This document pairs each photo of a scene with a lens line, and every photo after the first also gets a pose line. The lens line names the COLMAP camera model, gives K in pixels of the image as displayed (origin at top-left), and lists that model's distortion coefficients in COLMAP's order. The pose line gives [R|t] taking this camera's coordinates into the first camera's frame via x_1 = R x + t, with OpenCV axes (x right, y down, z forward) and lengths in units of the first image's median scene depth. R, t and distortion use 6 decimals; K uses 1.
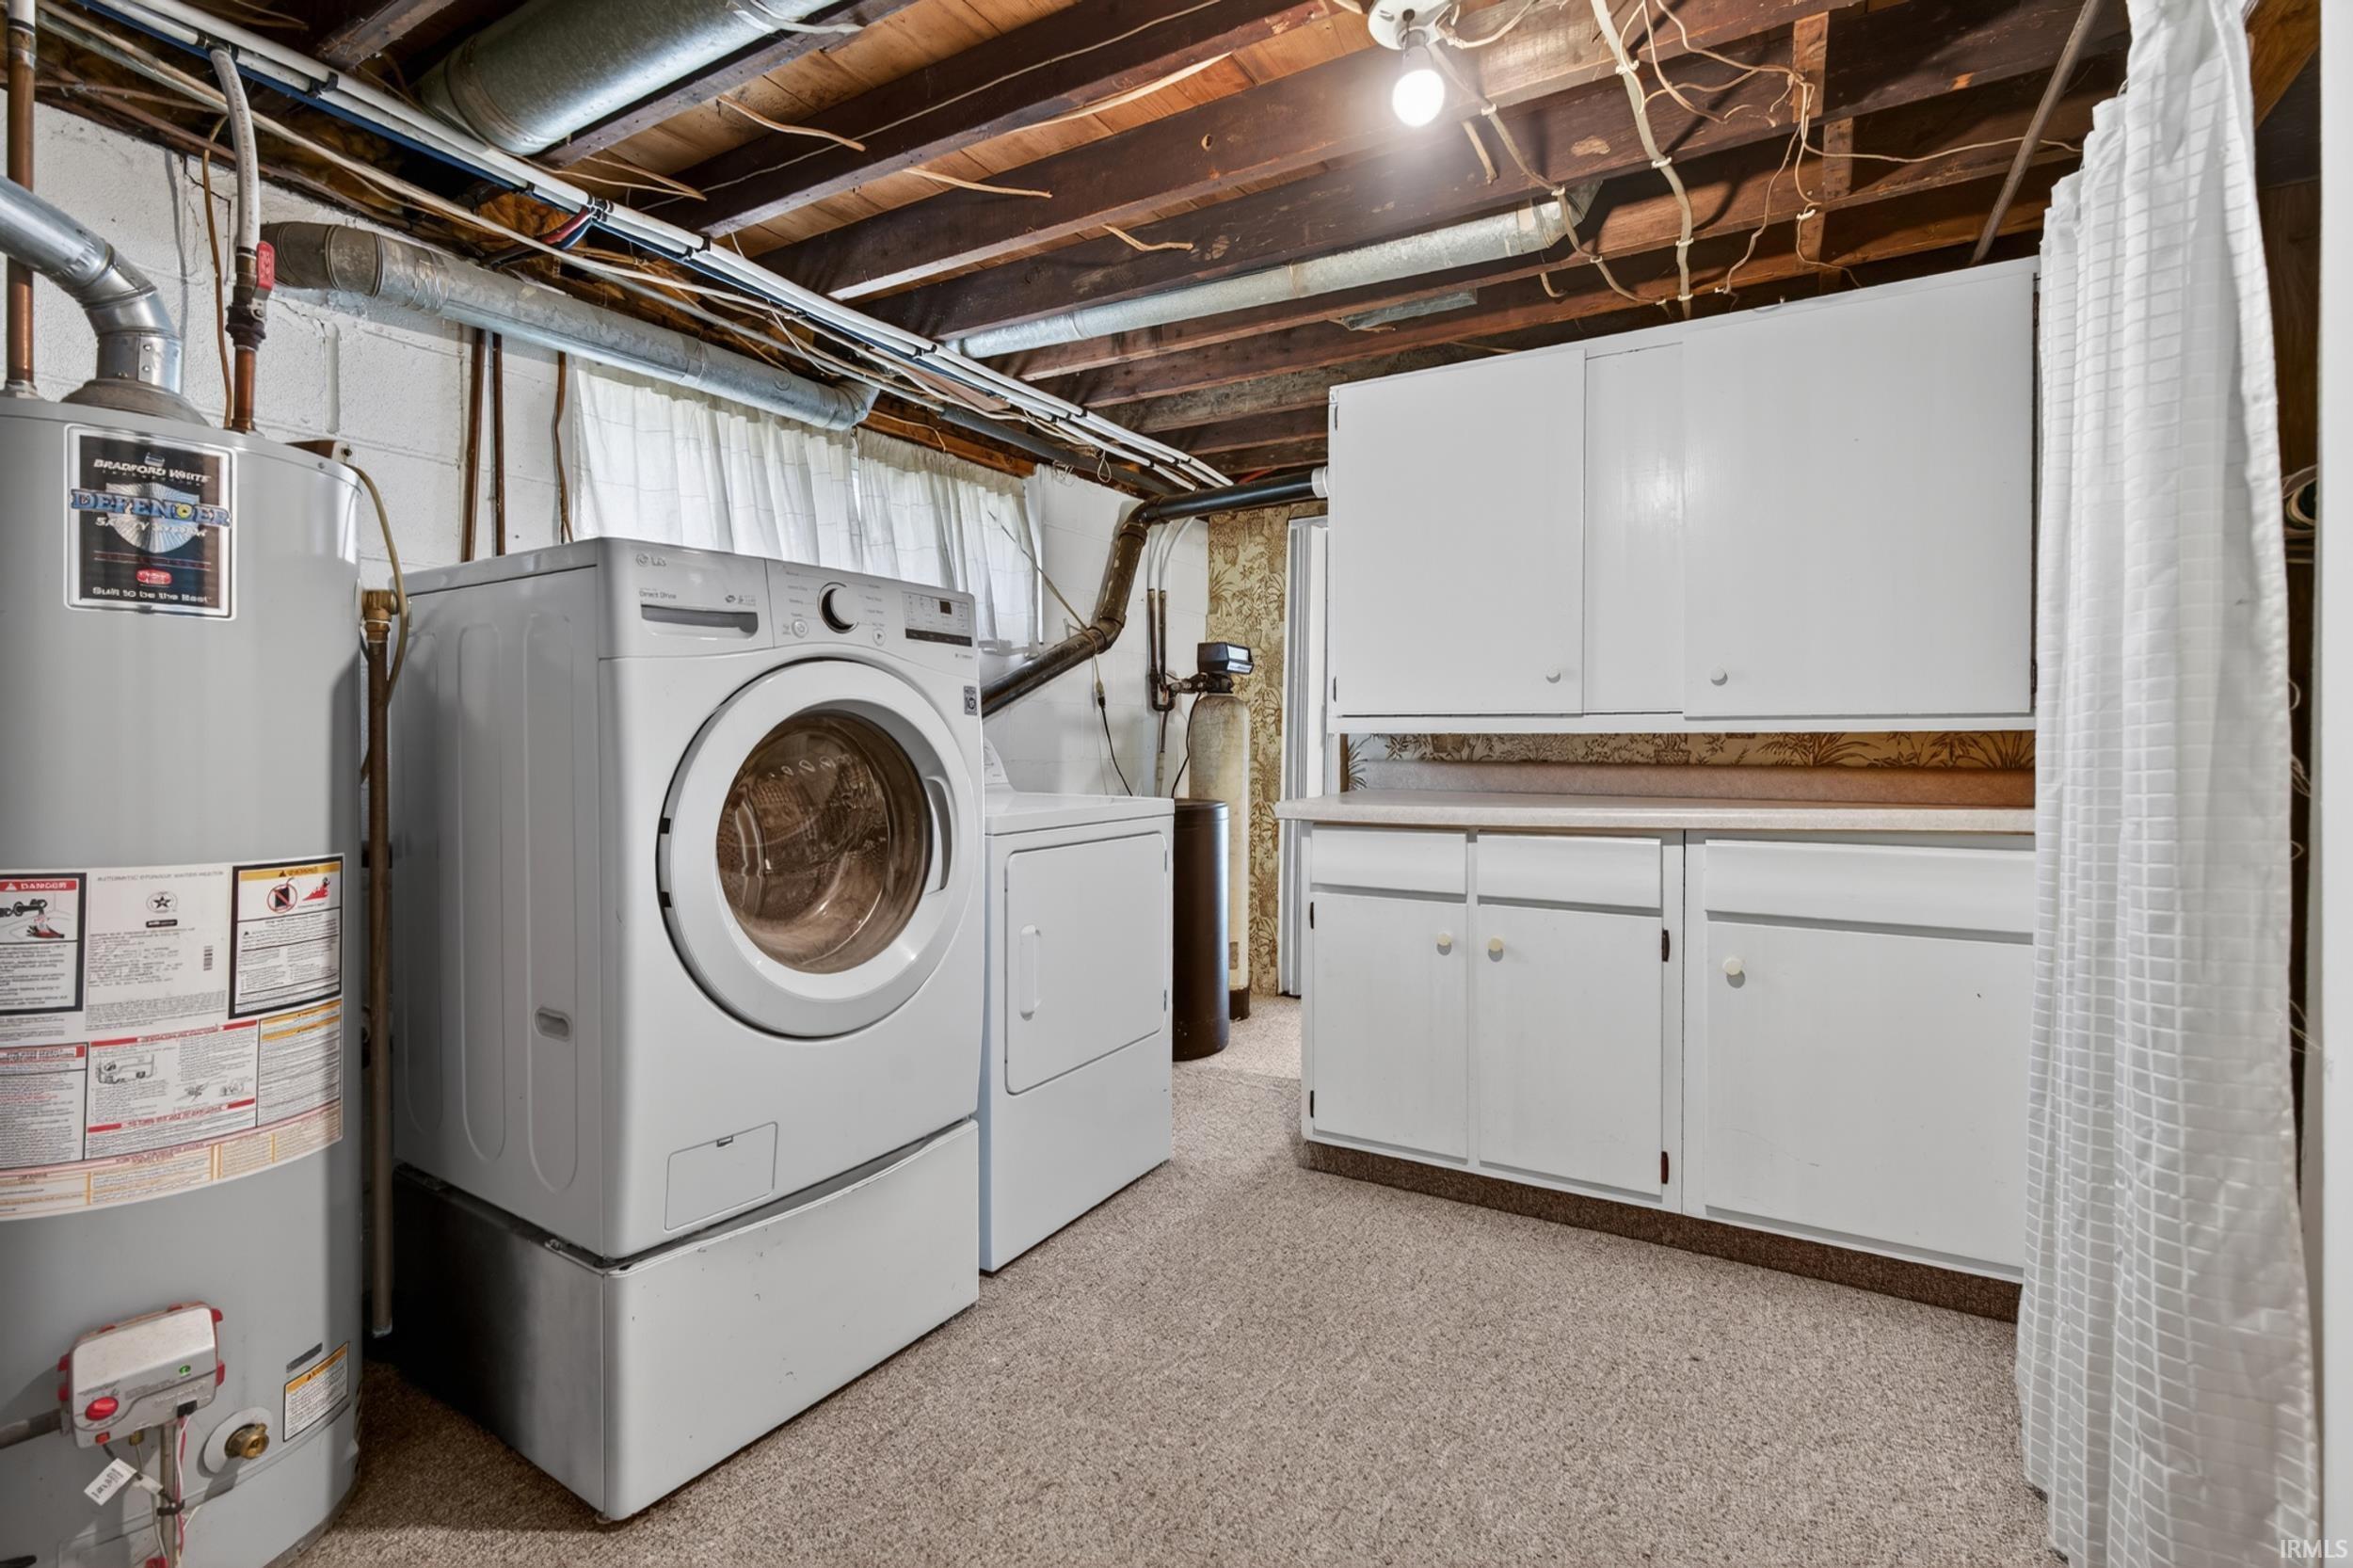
lens RADIAL K [[1066.9, 0, 1199.1], [0, 1066.9, 781.4], [0, 0, 1]] dist [-0.000277, 0.000474]
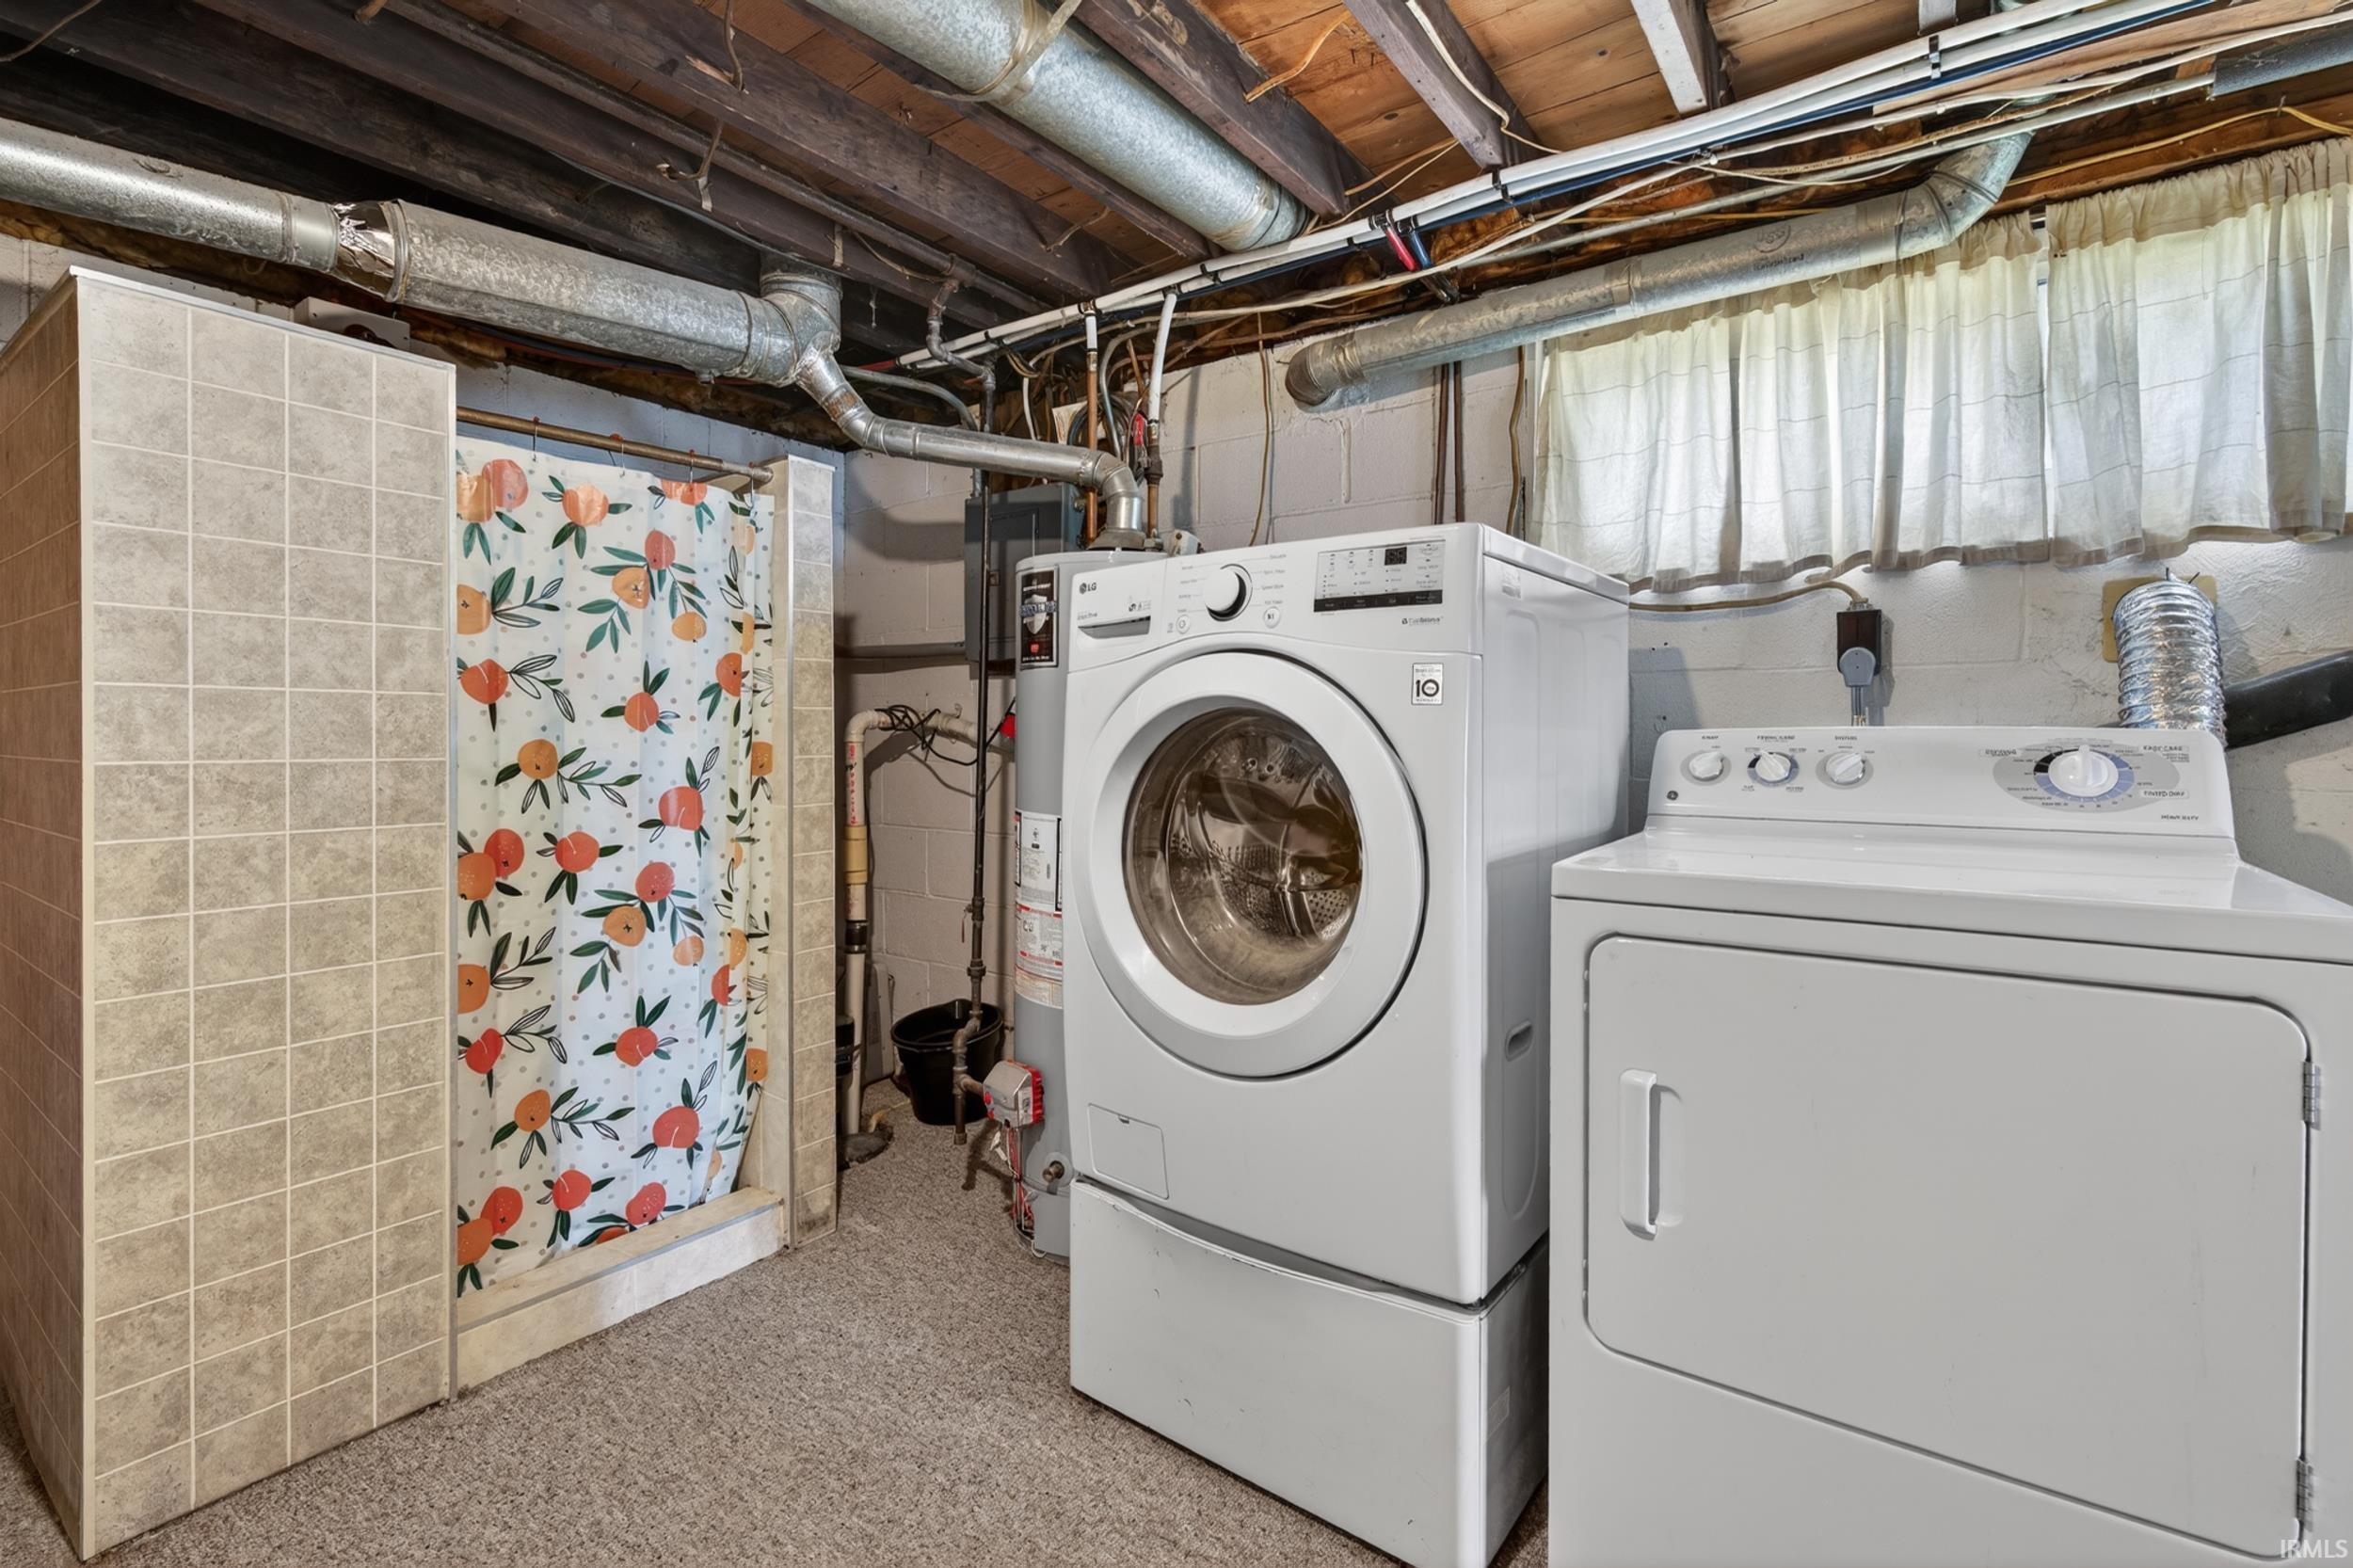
lens RADIAL K [[1069.4, 0, 1197.5], [0, 1069.4, 760.5], [0, 0, 1]] dist [-0.002770, -0.000444]
pose [[-0.095246, 0.020436, -0.995244, 0.450025], [-0.039393, 0.998929, 0.024281, -0.035721], [0.994674, 0.041518, -0.094339, 0.866749]]
